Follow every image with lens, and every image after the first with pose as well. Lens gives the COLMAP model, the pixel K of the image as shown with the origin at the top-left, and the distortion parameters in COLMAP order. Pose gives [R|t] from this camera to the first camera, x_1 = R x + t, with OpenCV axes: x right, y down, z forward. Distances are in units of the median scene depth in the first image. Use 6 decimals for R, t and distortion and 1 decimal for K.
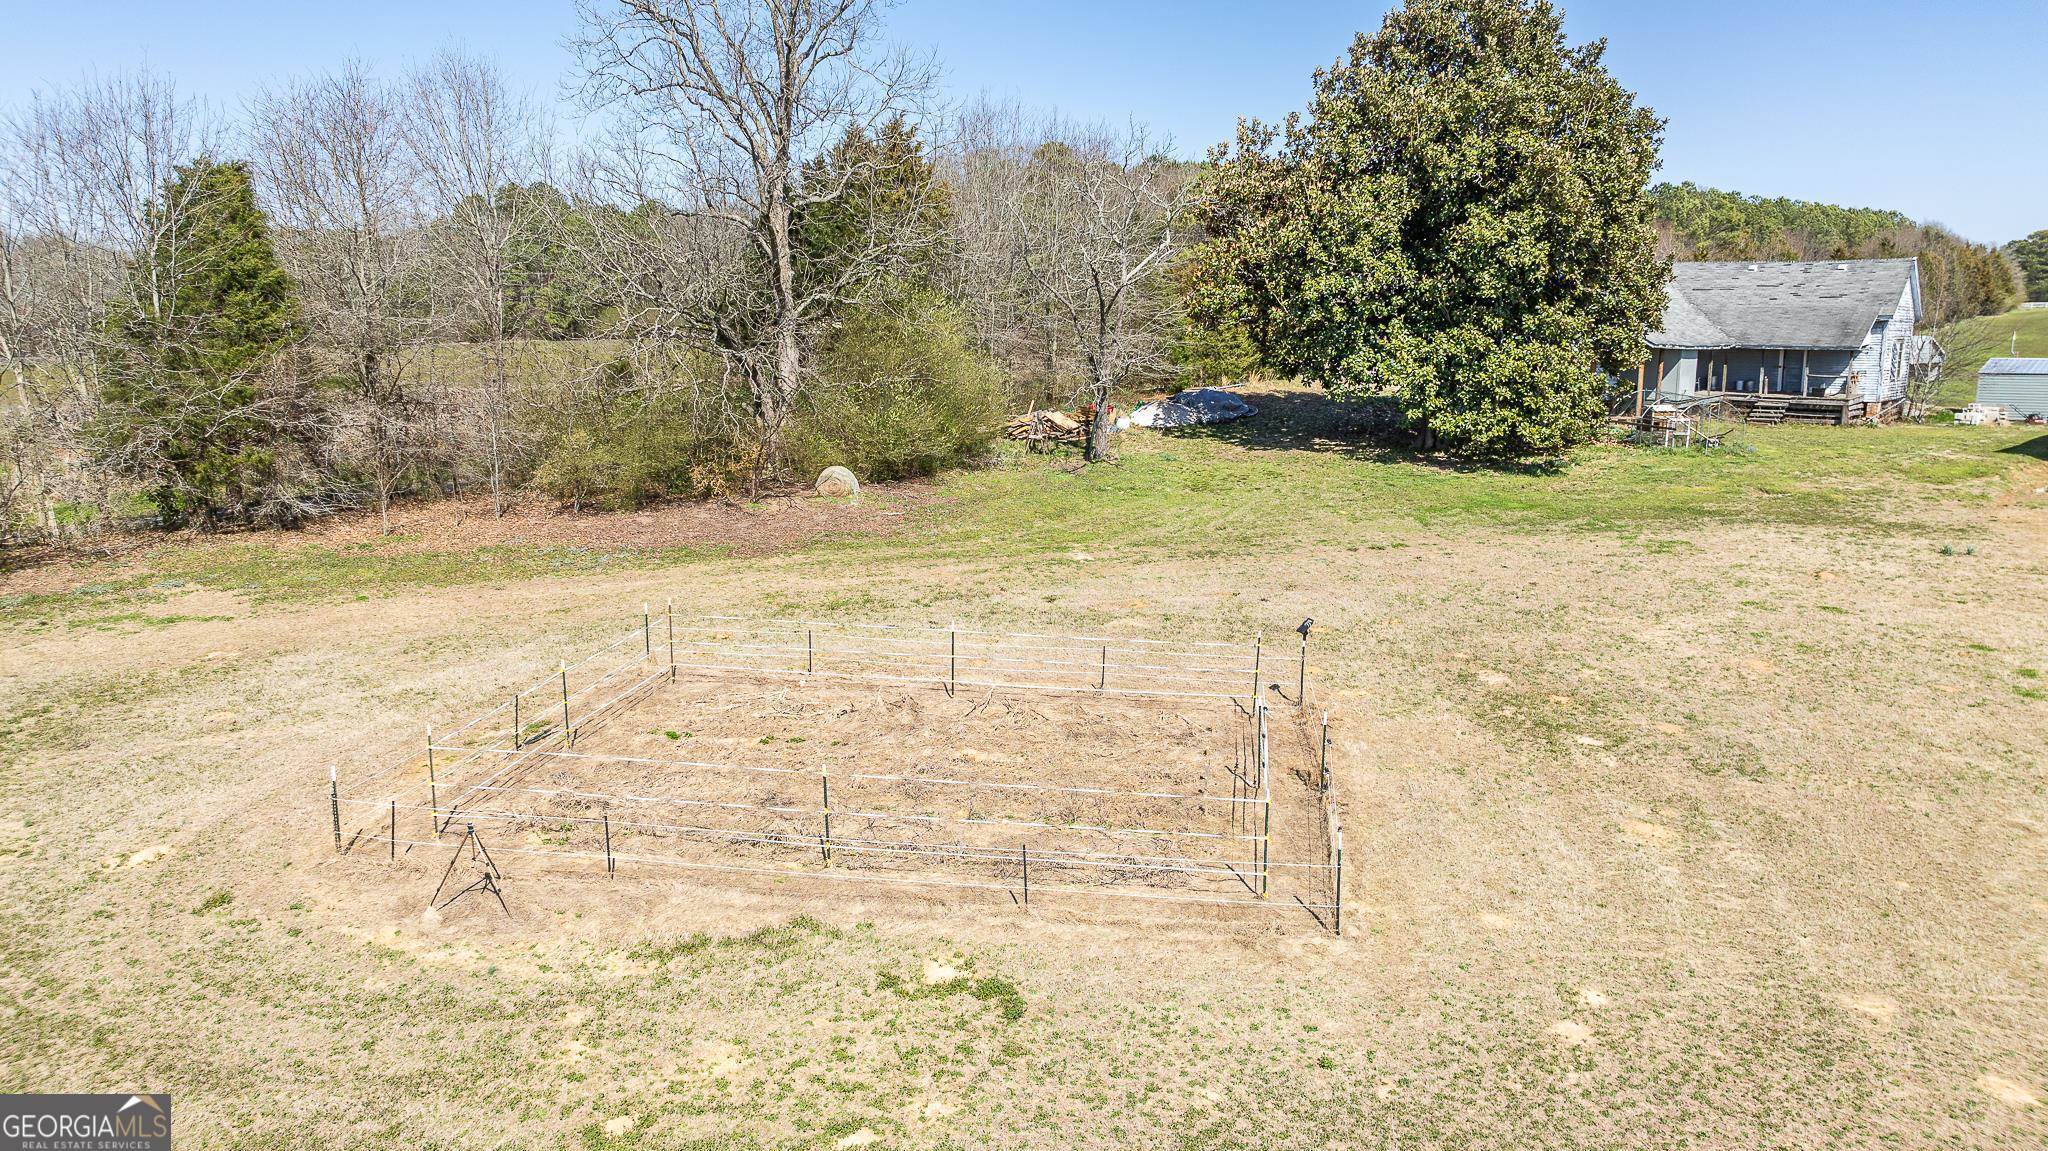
lens RADIAL K [[1459.6, 0, 1024.0], [0, 1459.6, 575.5], [0, 0, 1]] dist [-0.064845, 0.079148]
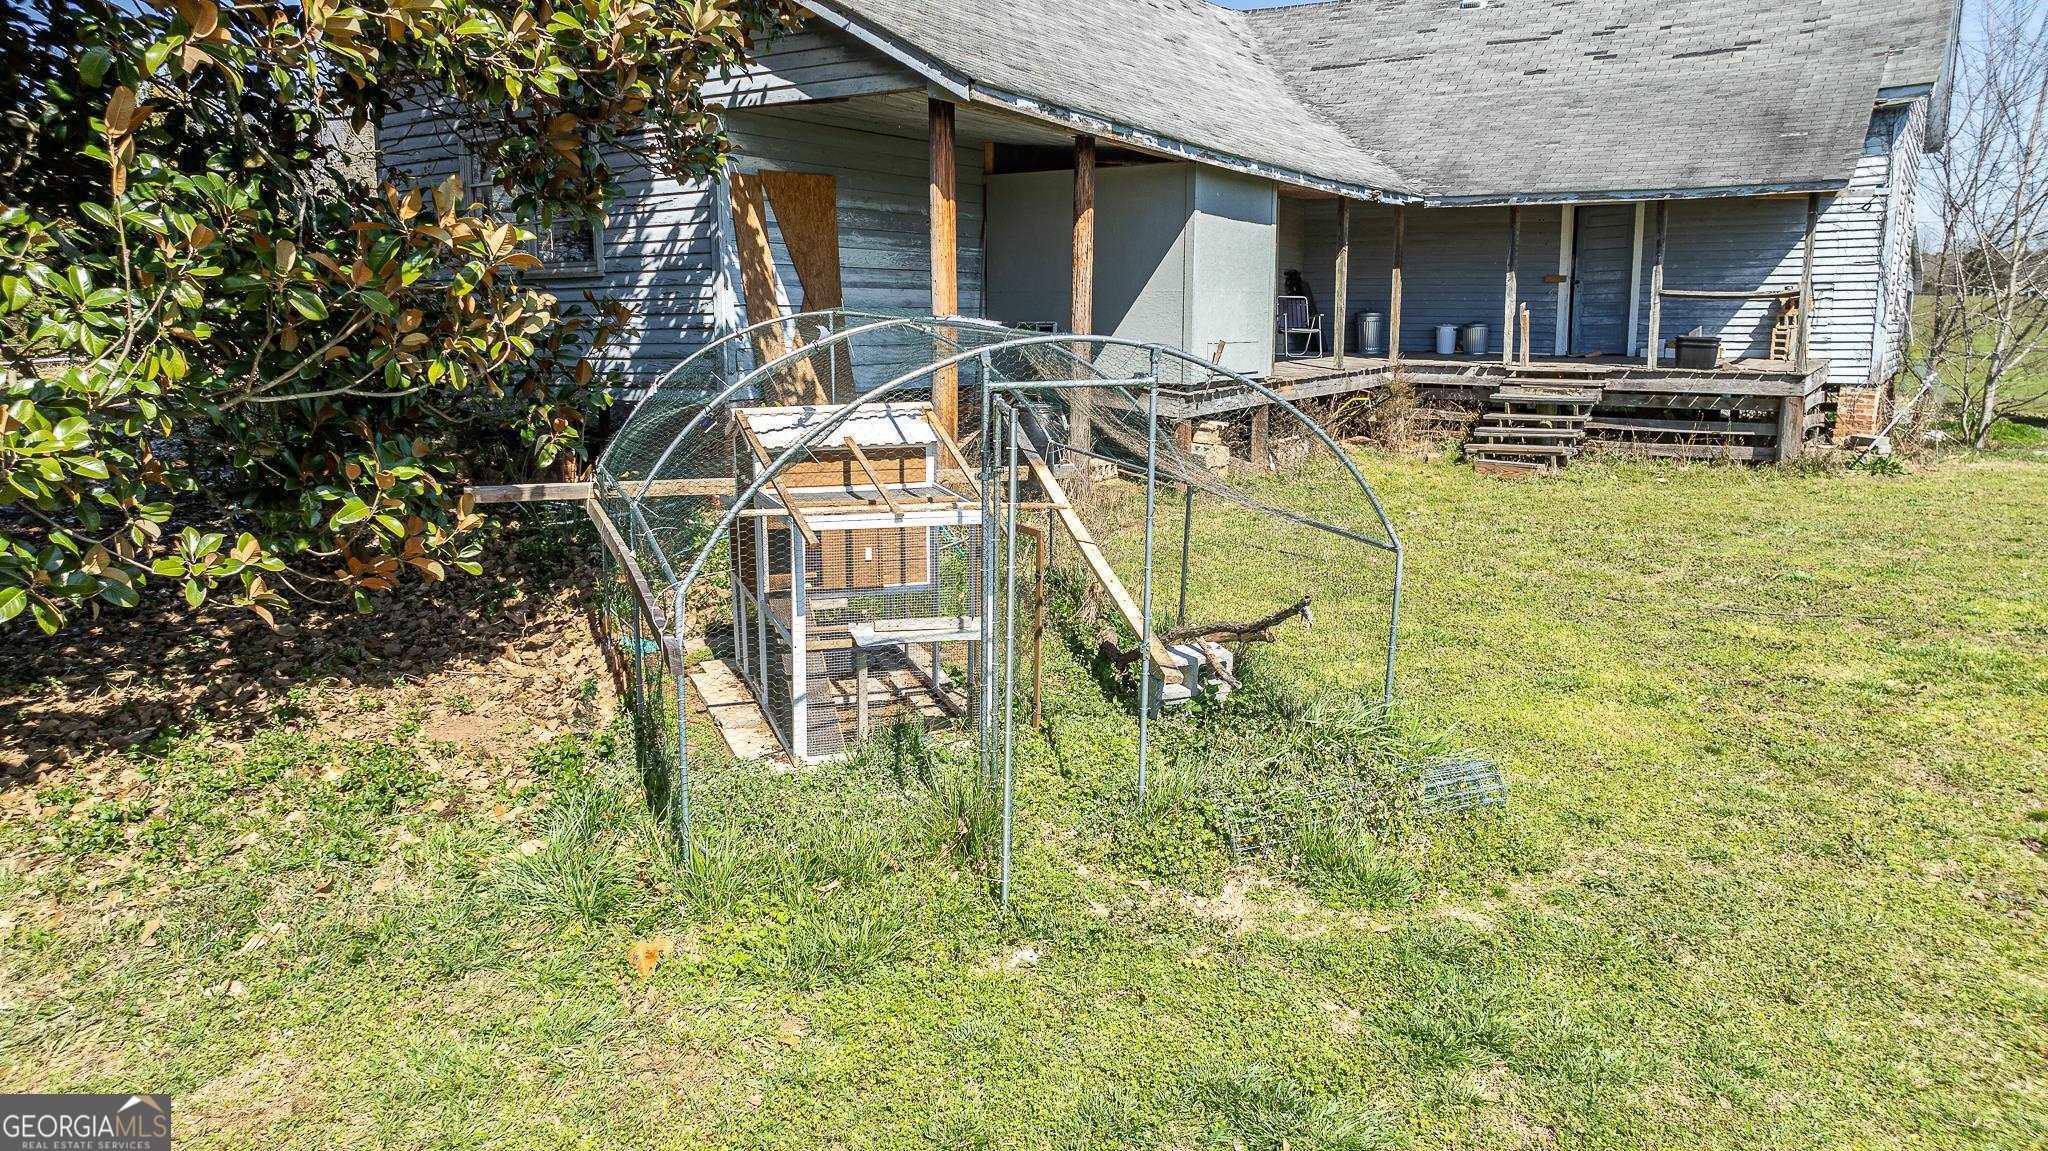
lens RADIAL K [[1459.6, 0, 1024.0], [0, 1459.6, 575.5], [0, 0, 1]] dist [-0.064845, 0.079148]
pose [[0.988865, -0.027614, 0.146230, 0.370144], [0.028874, 0.999562, -0.006501, -0.083462], [-0.145987, 0.010651, 0.989229, 0.725776]]
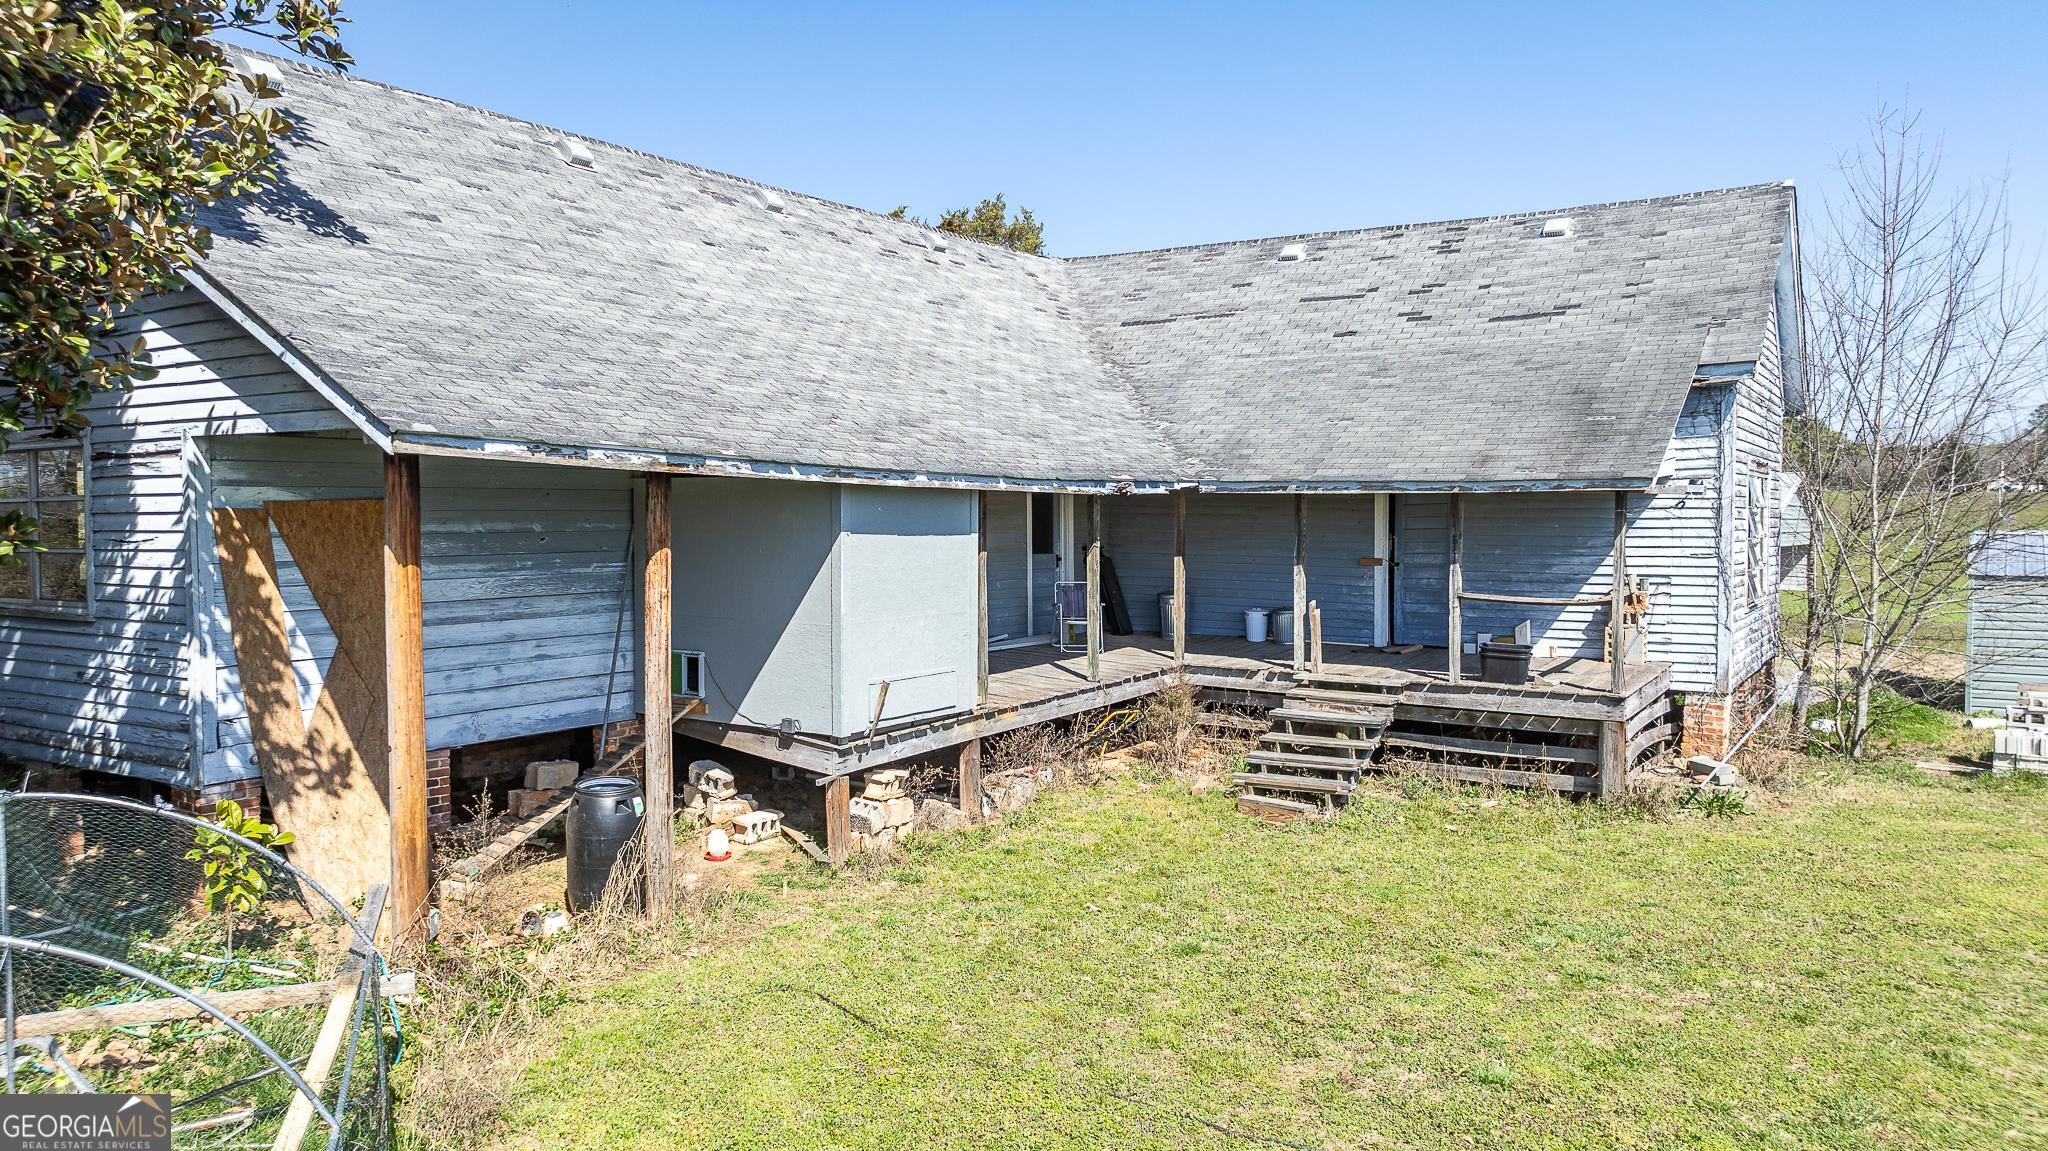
lens RADIAL K [[1442.0, 0, 1024.0], [0, 1442.0, 575.5], [0, 0, 1]] dist [-0.035654, 0.036314]
pose [[0.989365, -0.007700, 0.145252, 0.428665], [0.027127, 0.990845, -0.132252, -0.110513], [-0.142904, 0.134786, 0.980516, 0.758411]]
